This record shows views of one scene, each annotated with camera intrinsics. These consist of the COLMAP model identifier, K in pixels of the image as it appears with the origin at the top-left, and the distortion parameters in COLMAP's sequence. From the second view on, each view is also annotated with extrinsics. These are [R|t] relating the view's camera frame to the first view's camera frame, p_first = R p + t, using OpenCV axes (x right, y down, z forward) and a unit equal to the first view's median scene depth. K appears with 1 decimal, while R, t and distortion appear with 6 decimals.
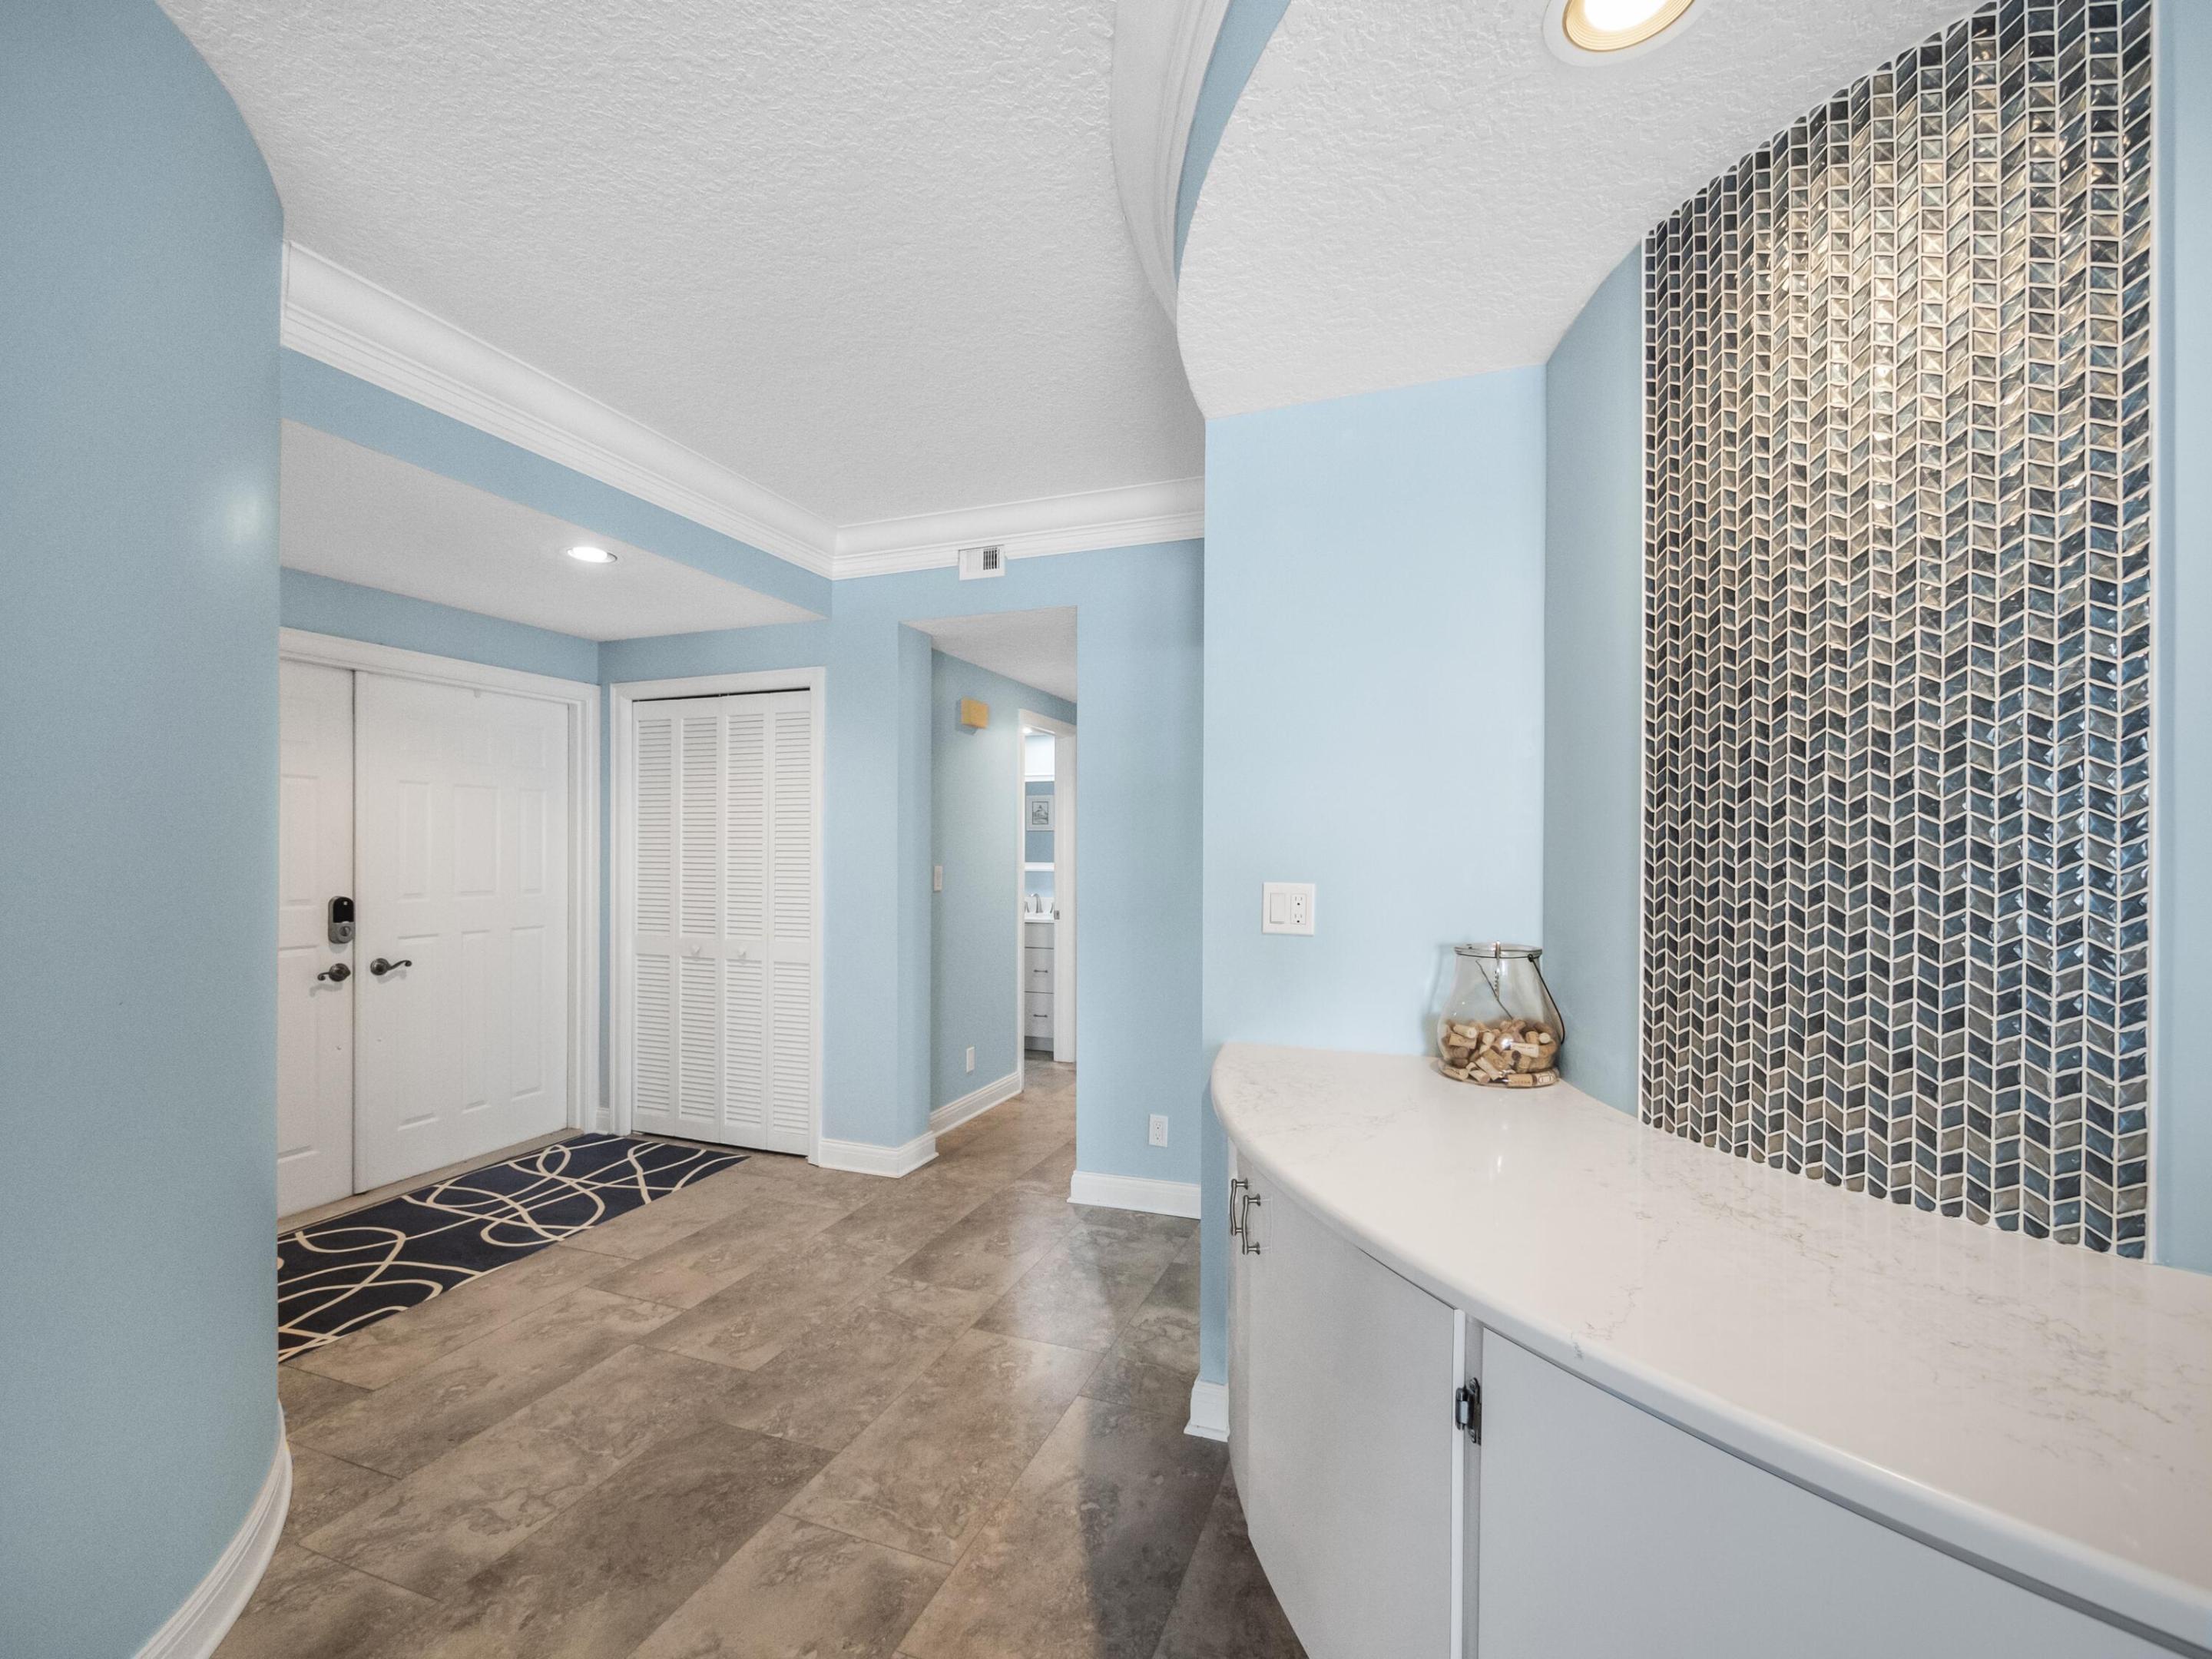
lens RADIAL K [[964.7, 0, 1109.9], [0, 964.7, 846.3], [0, 0, 1]] dist [-0.001236, 0.000137]
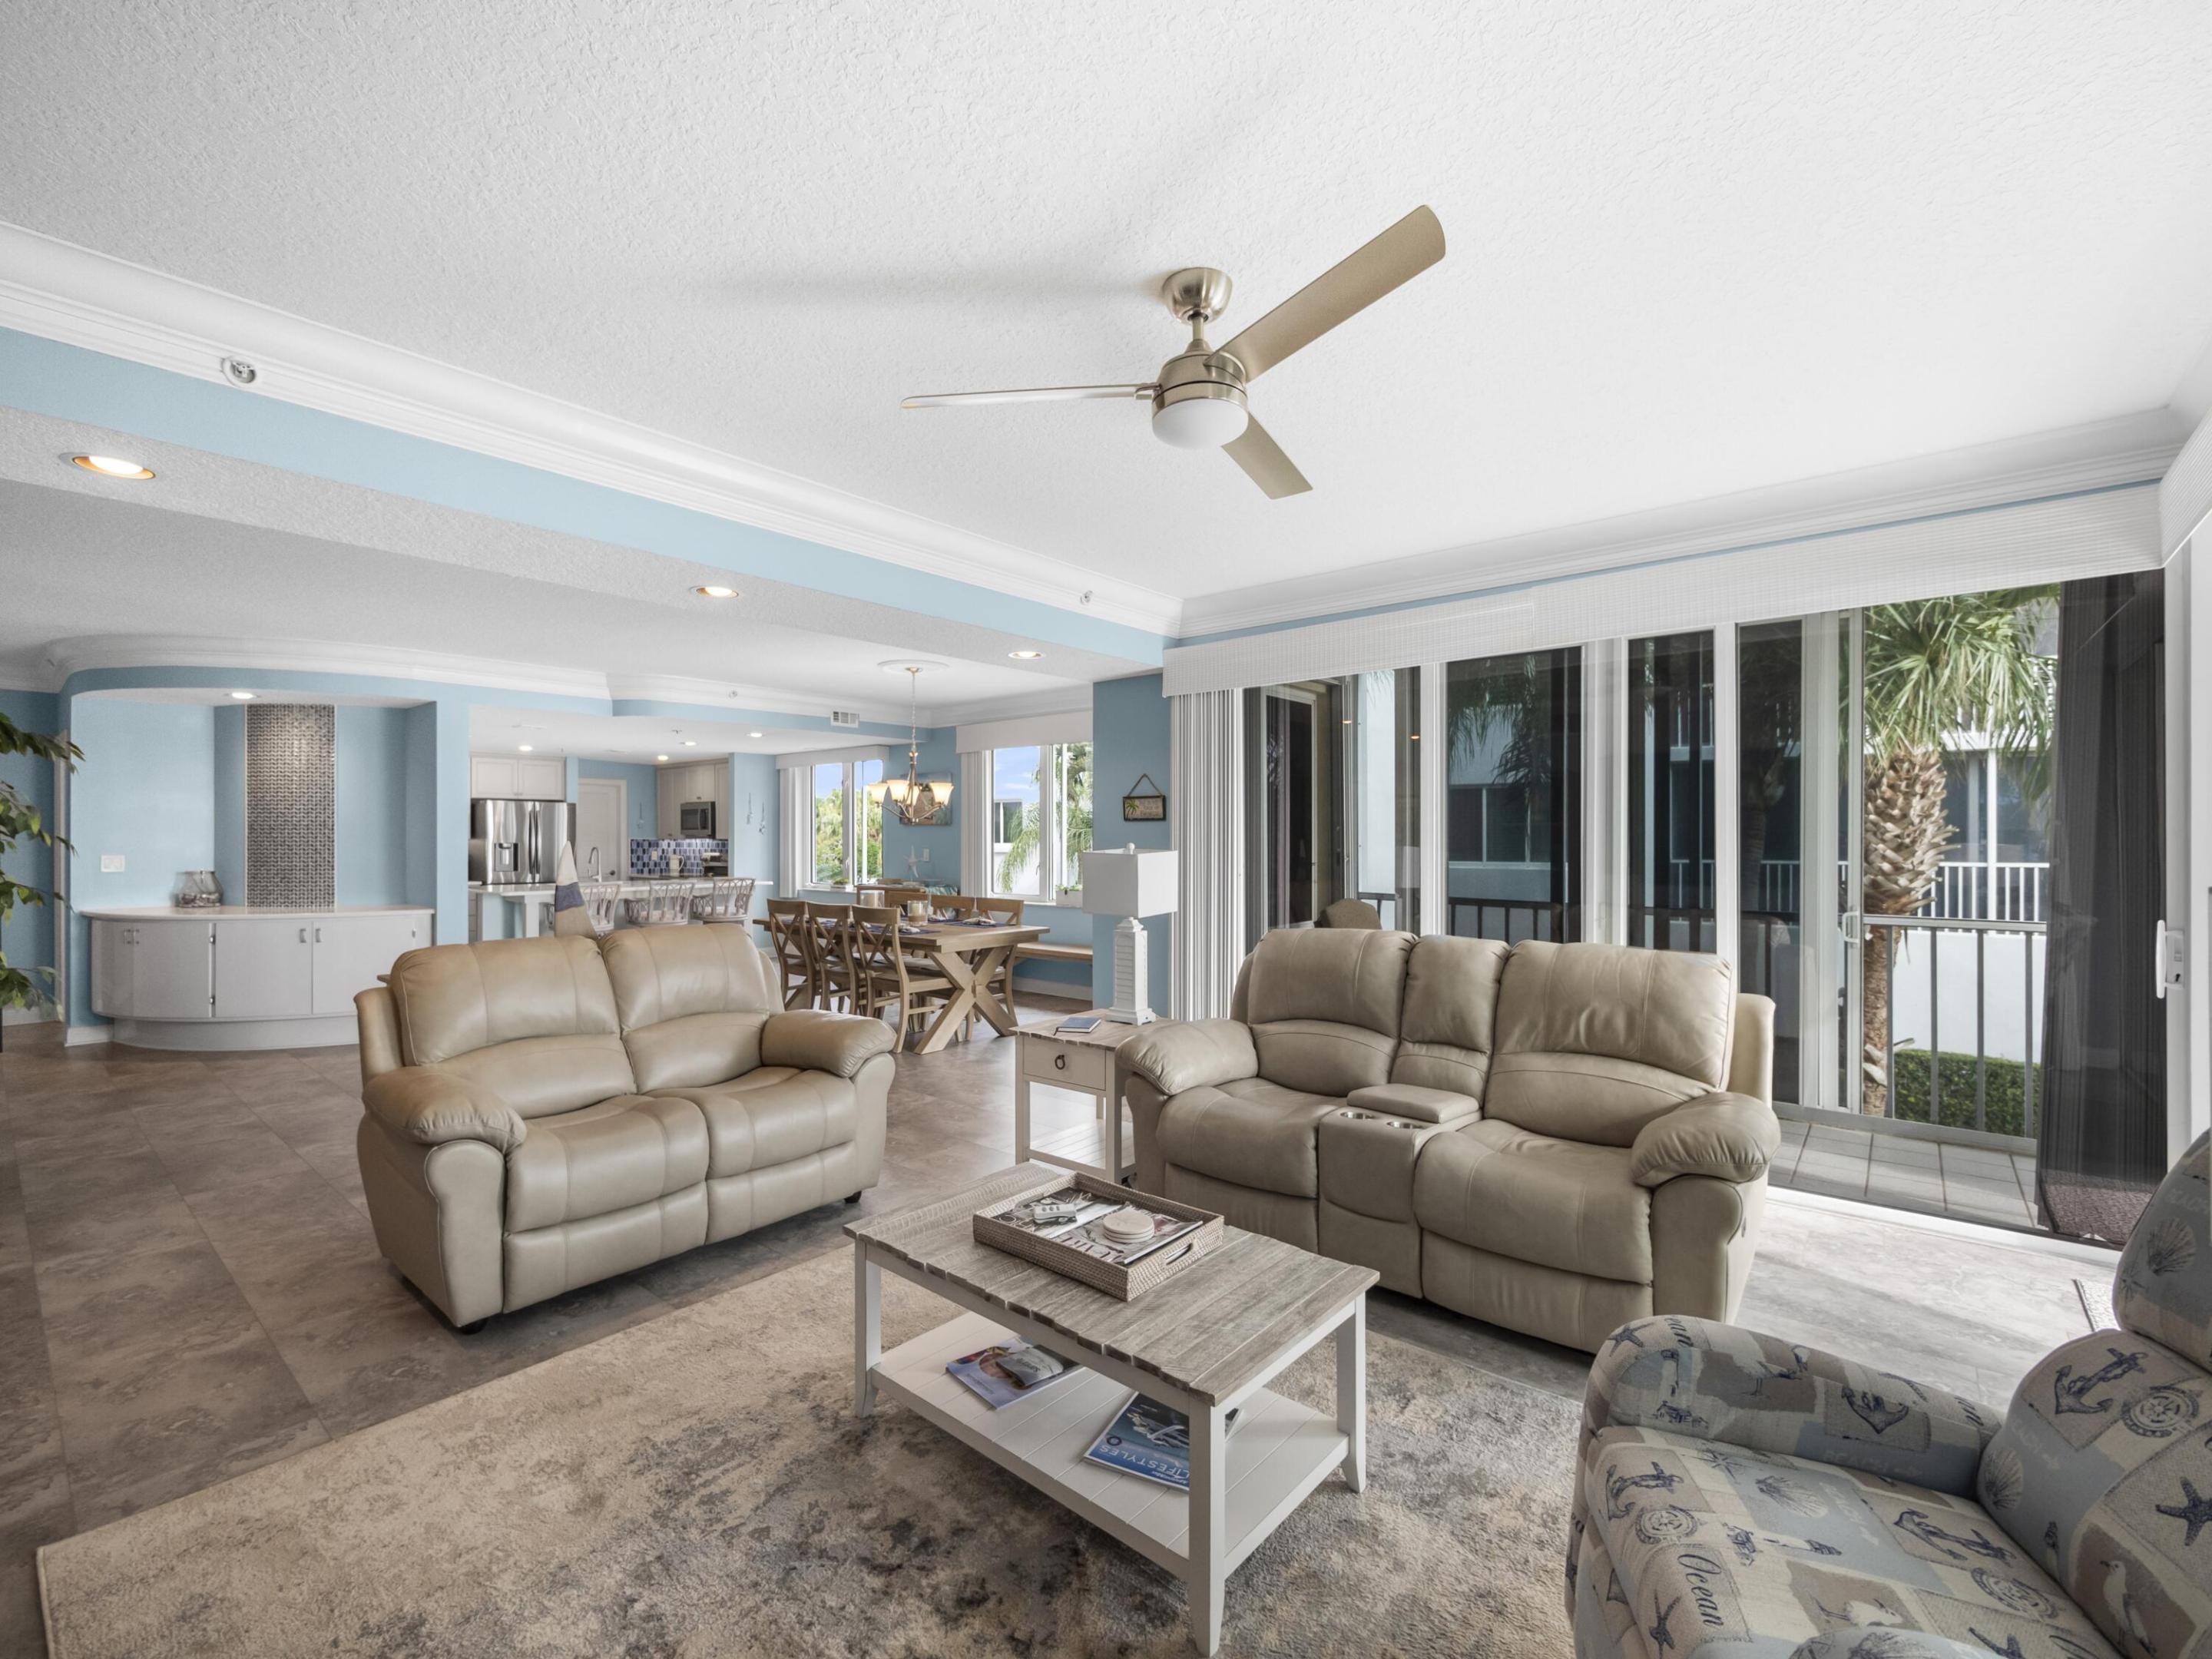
lens RADIAL K [[964.7, 0, 1103.1], [0, 964.7, 841.8], [0, 0, 1]] dist [-0.001236, 0.000137]
pose [[0.337792, -0.008095, 0.941186, -2.195825], [-0.001314, 0.999958, 0.009072, -0.051726], [-0.941220, -0.004302, 0.337767, -4.030763]]
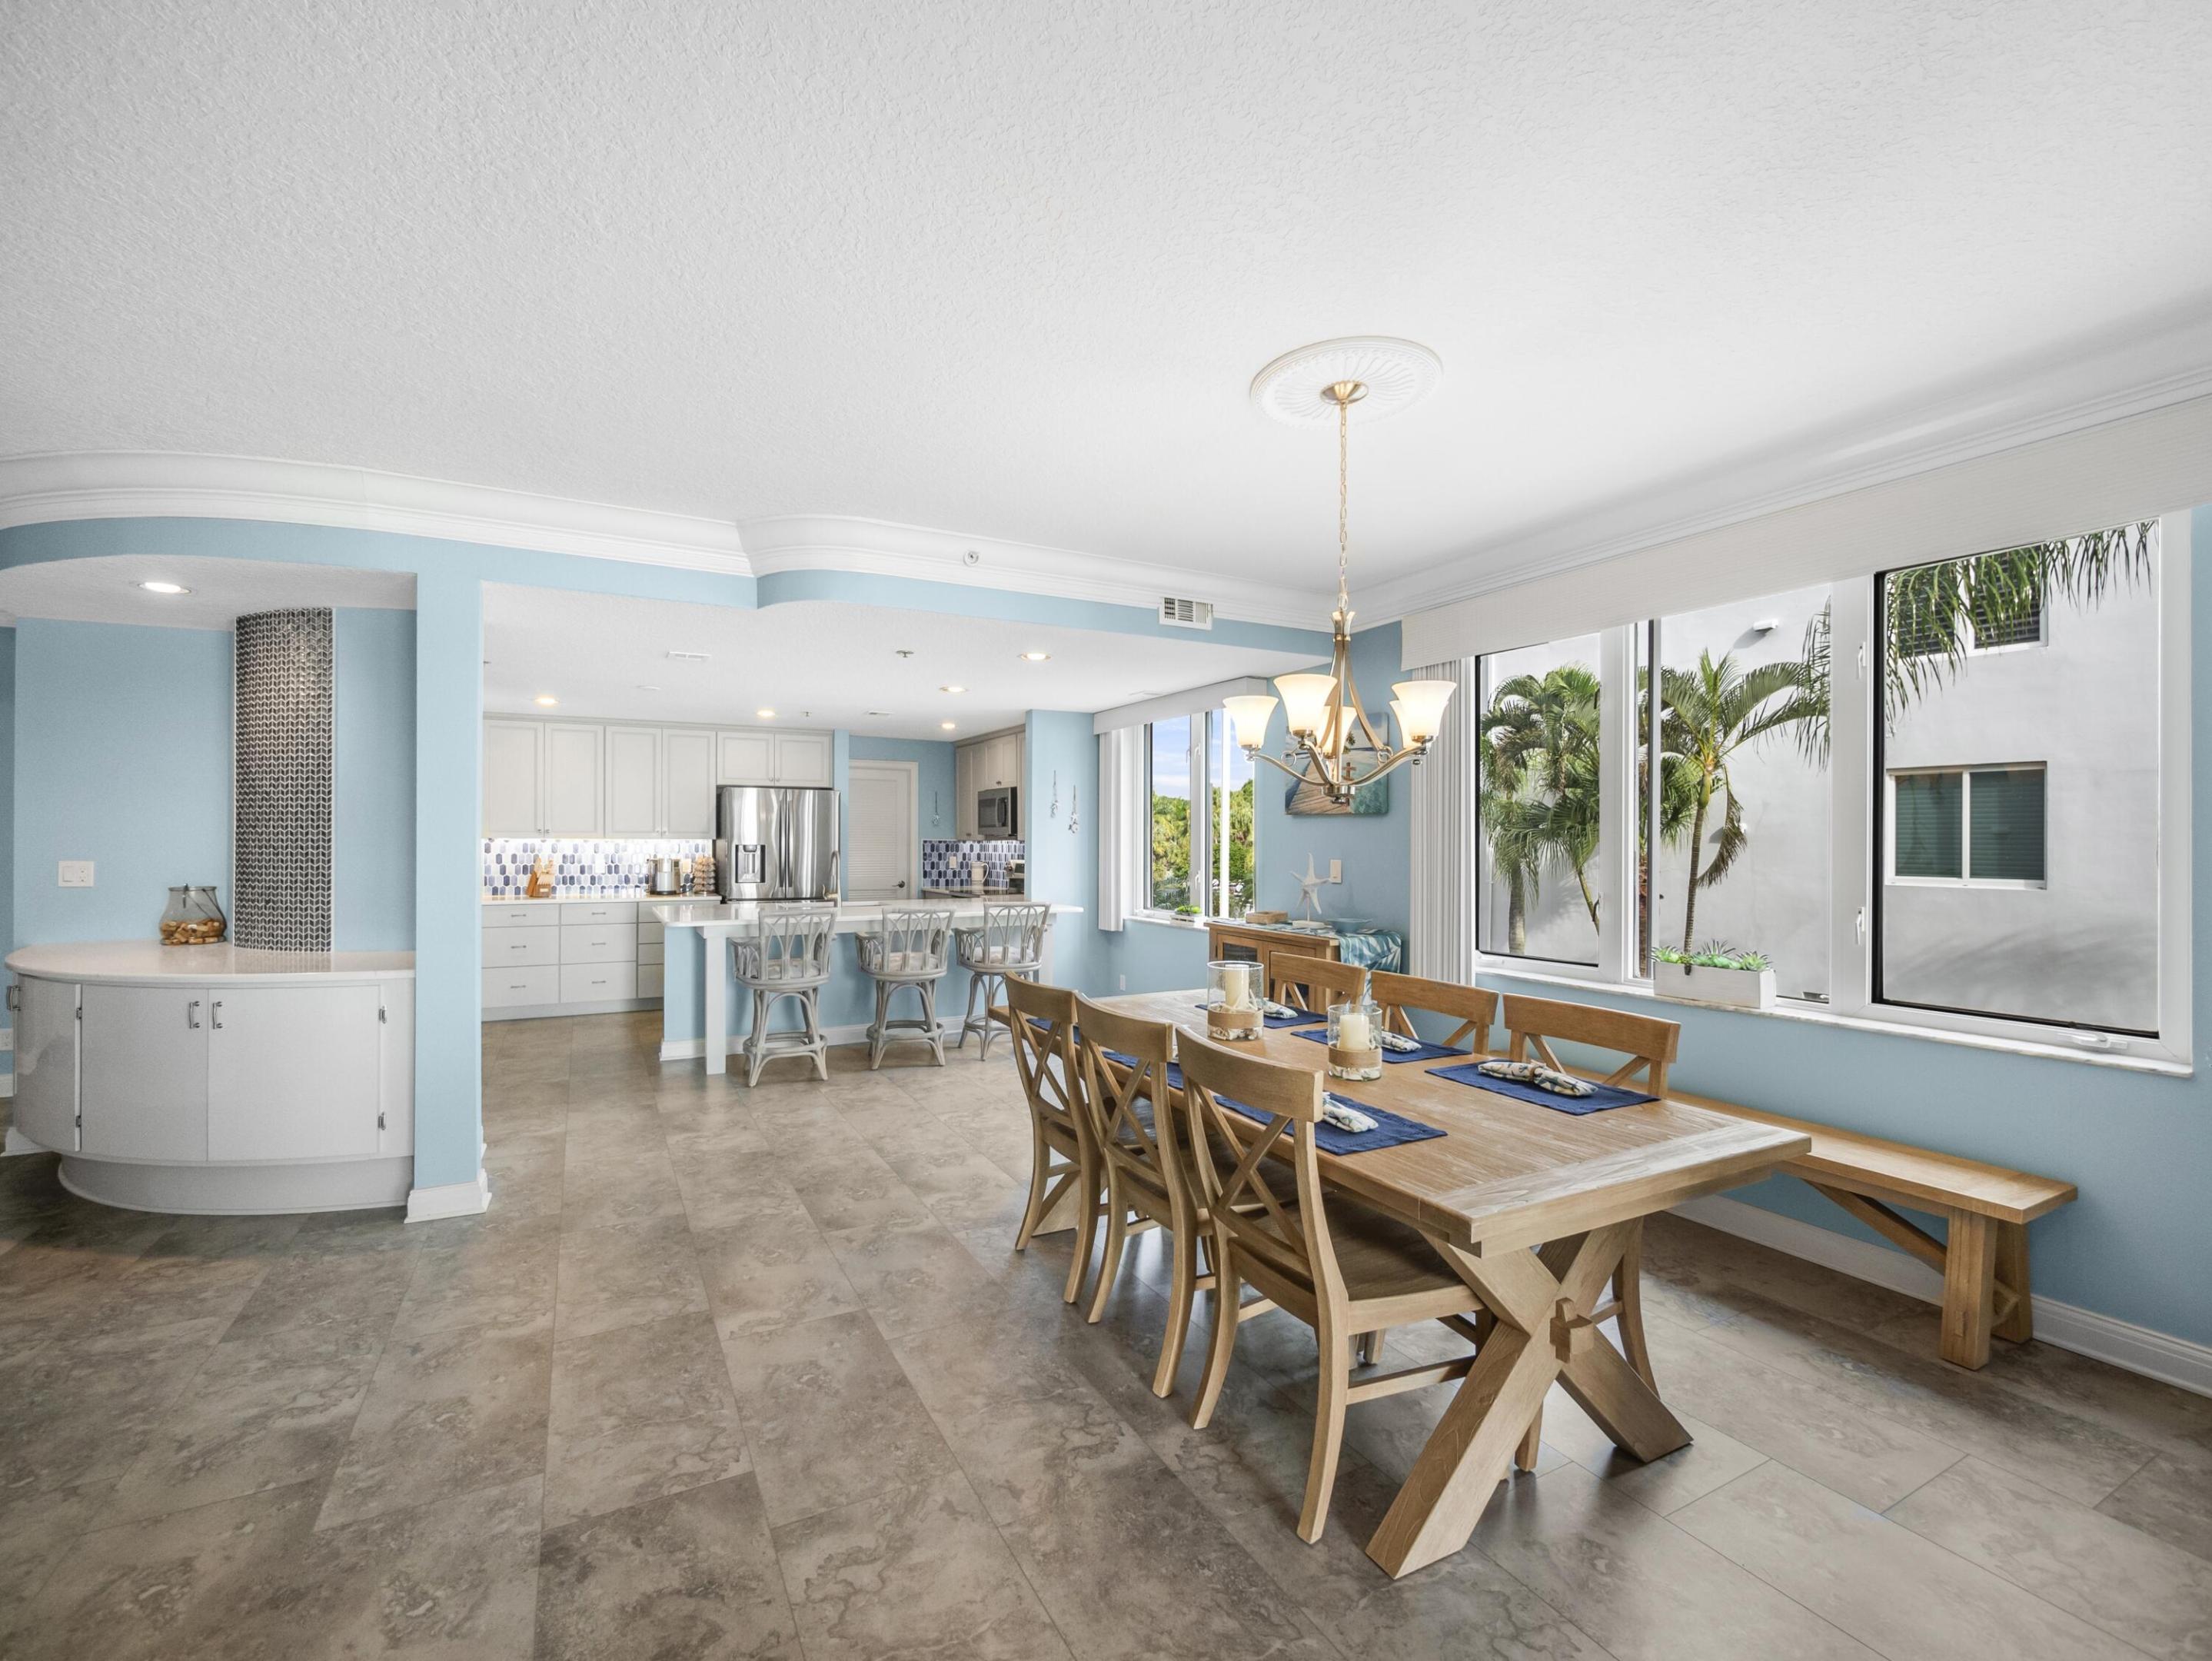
lens RADIAL K [[964.8, 0, 1099.9], [0, 964.8, 839.6], [0, 0, 1]] dist [-0.001236, 0.000137]
pose [[0.662461, -0.000683, 0.749096, 0.128399], [-0.002530, 0.999992, 0.003149, -0.025120], [-0.749092, -0.003981, 0.662454, -2.525063]]
